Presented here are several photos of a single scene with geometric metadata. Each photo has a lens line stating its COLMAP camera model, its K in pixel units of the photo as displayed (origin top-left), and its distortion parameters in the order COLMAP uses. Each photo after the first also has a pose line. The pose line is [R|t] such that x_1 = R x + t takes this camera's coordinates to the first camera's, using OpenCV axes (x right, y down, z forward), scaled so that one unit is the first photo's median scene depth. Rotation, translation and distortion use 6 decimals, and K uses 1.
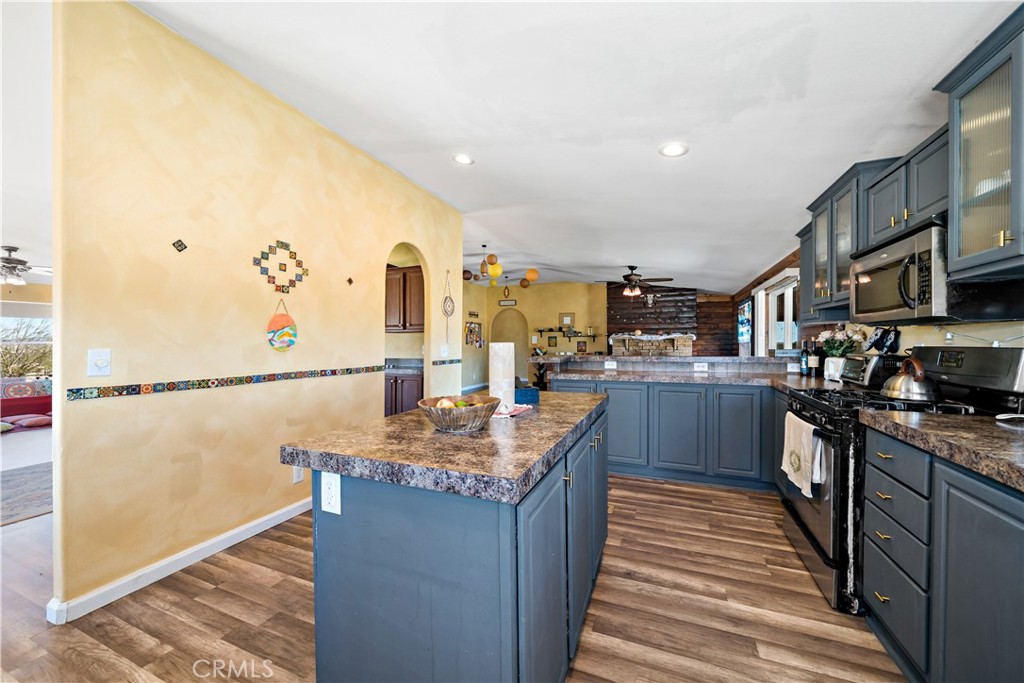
lens RADIAL K [[382.2, 0, 514.9], [0, 382.2, 348.2], [0, 0, 1]] dist [-0.000435, 0.000095]
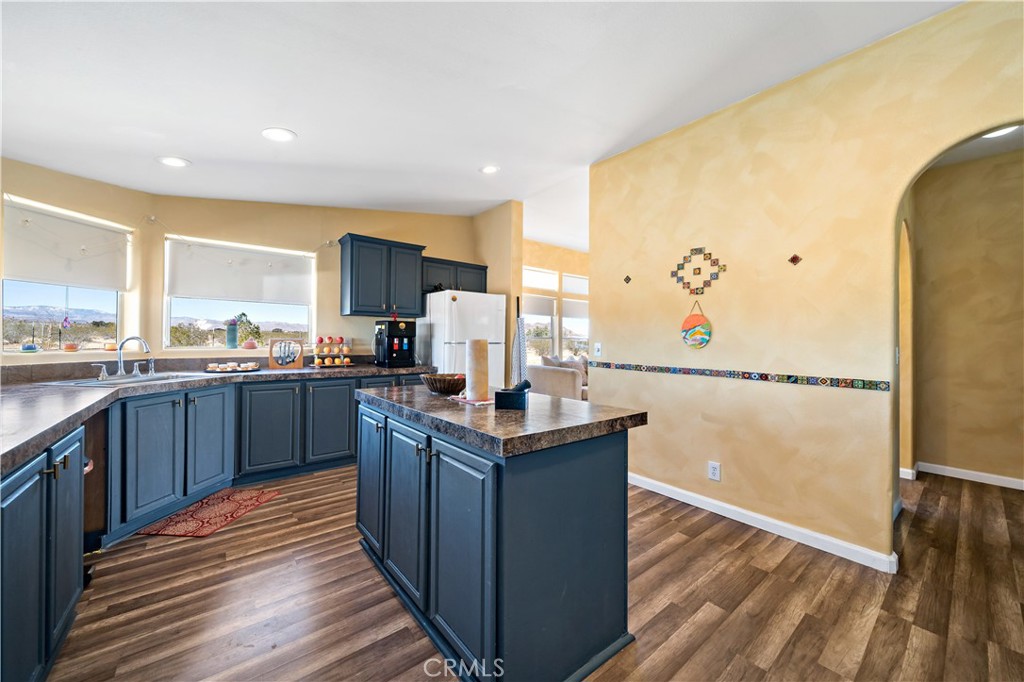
lens RADIAL K [[382.2, 0, 513.8], [0, 382.2, 334.4], [0, 0, 1]] dist [-0.000435, 0.000095]
pose [[-0.489414, -0.012913, -0.871956, 0.492497], [-0.020893, 0.999777, -0.003079, -0.014854], [0.871801, 0.016710, -0.489575, 0.893404]]
